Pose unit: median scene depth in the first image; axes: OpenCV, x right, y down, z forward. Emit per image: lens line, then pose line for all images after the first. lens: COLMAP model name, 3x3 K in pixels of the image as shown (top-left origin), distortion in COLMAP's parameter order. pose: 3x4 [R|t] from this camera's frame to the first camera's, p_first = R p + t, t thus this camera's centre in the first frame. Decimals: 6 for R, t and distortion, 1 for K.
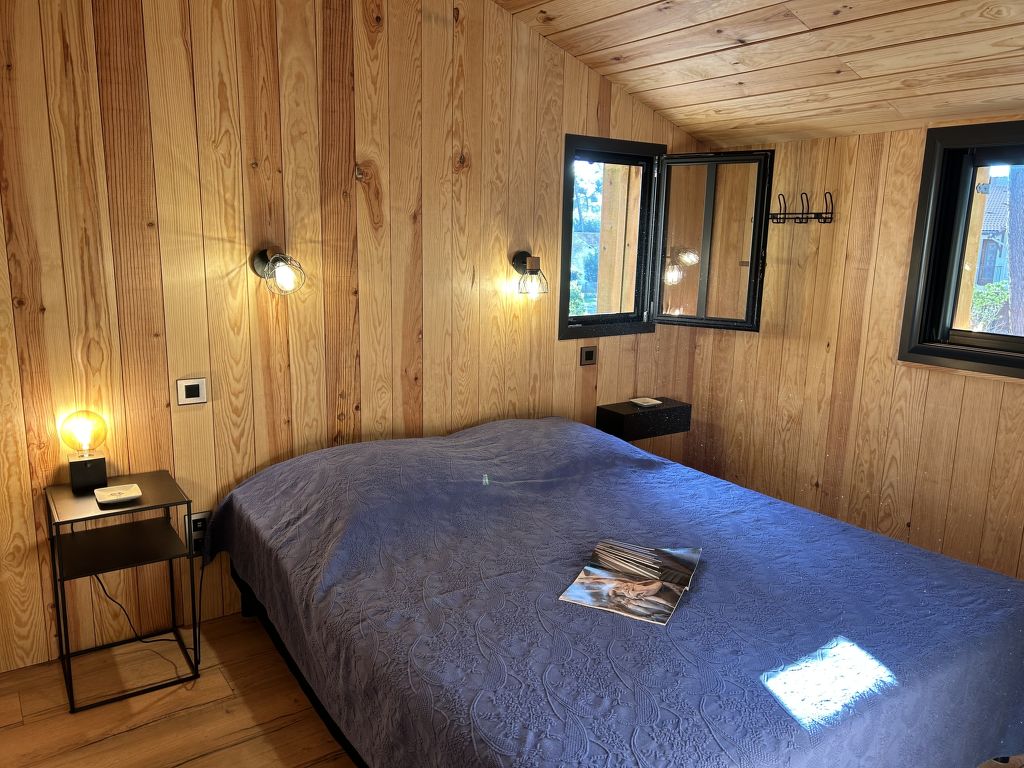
lens RADIAL K [[764.1, 0, 510.9], [0, 764.1, 379.1], [0, 0, 1]] dist [0.050493, -0.053824]
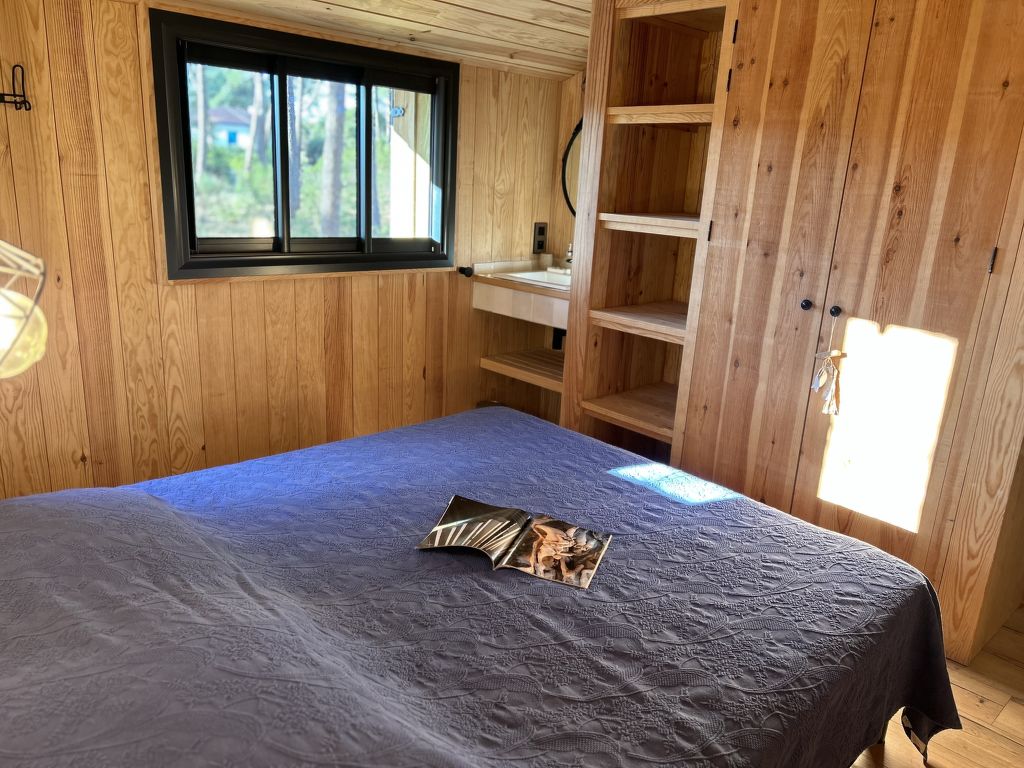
lens RADIAL K [[764.1, 0, 509.3], [0, 764.1, 389.0], [0, 0, 1]] dist [0.050493, -0.053824]
pose [[-0.124832, -0.295293, 0.947217, -0.416469], [0.136415, 0.940509, 0.311180, -0.125827], [-0.982755, 0.168060, -0.077123, 0.682225]]
